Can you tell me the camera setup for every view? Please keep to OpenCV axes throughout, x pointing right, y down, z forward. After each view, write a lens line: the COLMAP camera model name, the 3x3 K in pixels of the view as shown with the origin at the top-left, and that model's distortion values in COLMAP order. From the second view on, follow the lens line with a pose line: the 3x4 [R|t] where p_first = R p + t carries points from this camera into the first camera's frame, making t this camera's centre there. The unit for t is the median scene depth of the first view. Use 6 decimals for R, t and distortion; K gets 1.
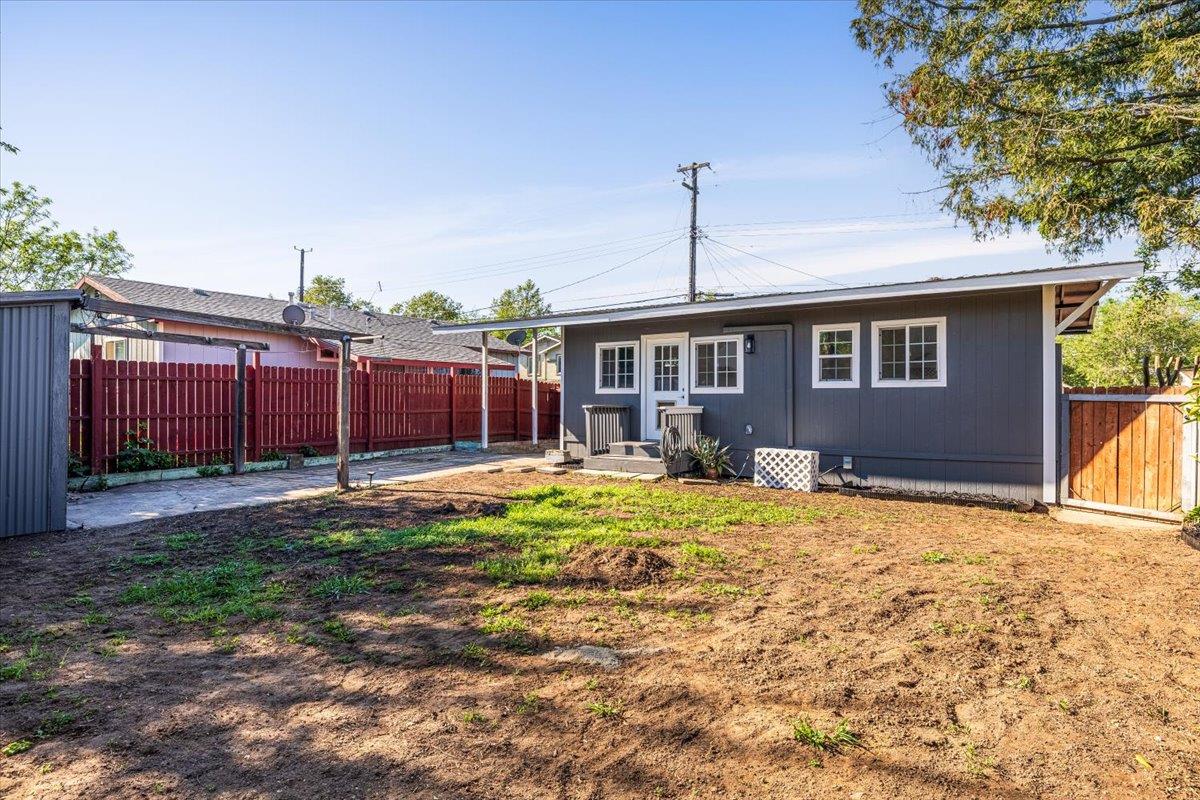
lens RADIAL K [[624.9, 0, 600.0], [0, 624.9, 400.0], [0, 0, 1]] dist [0.000463, -0.000537]
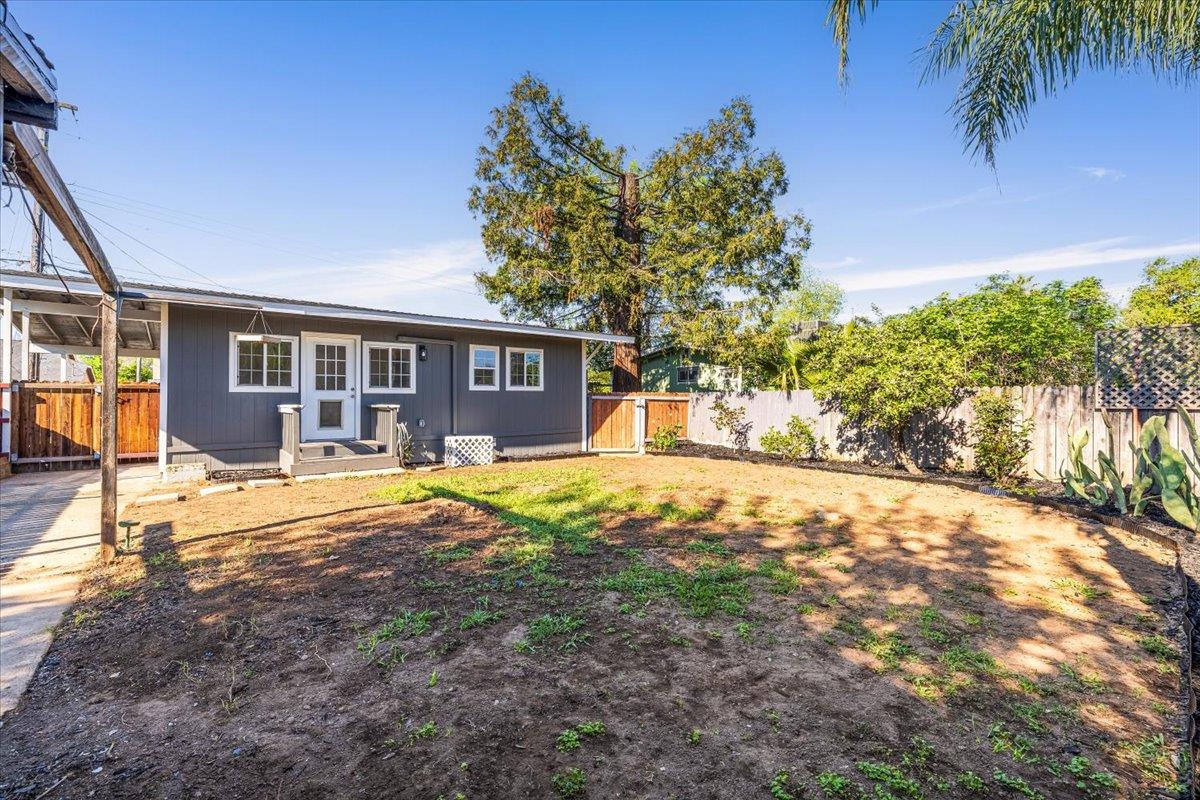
lens RADIAL K [[508.3, 0, 600.0], [0, 508.3, 400.0], [0, 0, 1]] dist [-0.000138, -0.000393]
pose [[0.304604, -0.002696, 0.952475, -0.633569], [0.002526, 0.999995, 0.002023, 0.000747], [-0.952476, 0.001790, 0.304610, 0.393071]]
